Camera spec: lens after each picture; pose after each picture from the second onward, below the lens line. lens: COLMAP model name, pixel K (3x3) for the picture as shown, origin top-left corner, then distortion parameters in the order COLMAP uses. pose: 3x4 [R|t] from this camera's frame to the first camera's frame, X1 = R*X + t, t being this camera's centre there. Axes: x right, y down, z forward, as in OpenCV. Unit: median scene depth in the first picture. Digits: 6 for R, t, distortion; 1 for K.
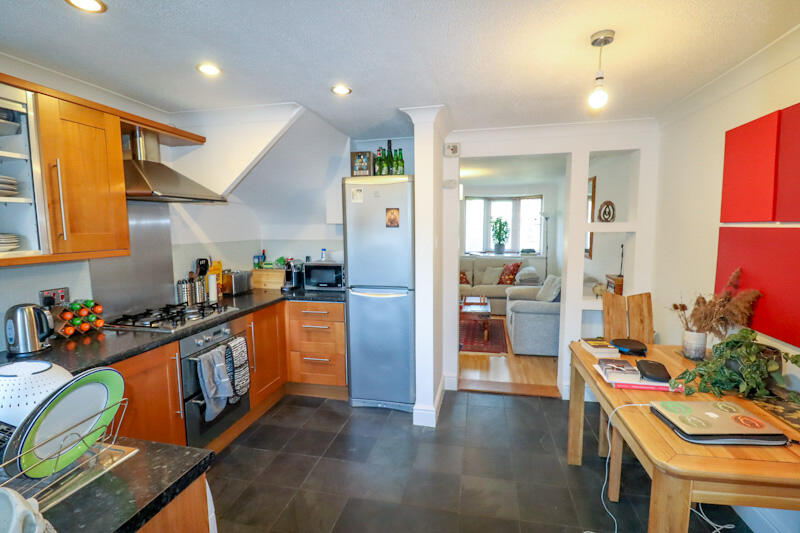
lens RADIAL K [[370.0, 0, 400.0], [0, 370.0, 266.5], [0, 0, 1]] dist [0.001053, -0.000347]
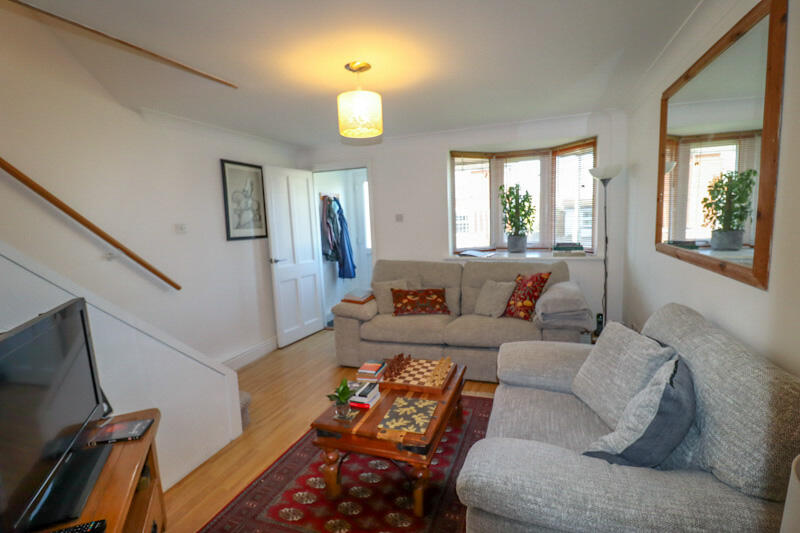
lens RADIAL K [[370.0, 0, 400.0], [0, 370.0, 266.5], [0, 0, 1]] dist [0.001053, -0.000347]
pose [[0.990022, -0.021633, -0.139242, 0.183681], [0.025017, 0.999432, 0.022599, -0.031768], [0.138674, -0.025857, 0.990000, 0.450328]]
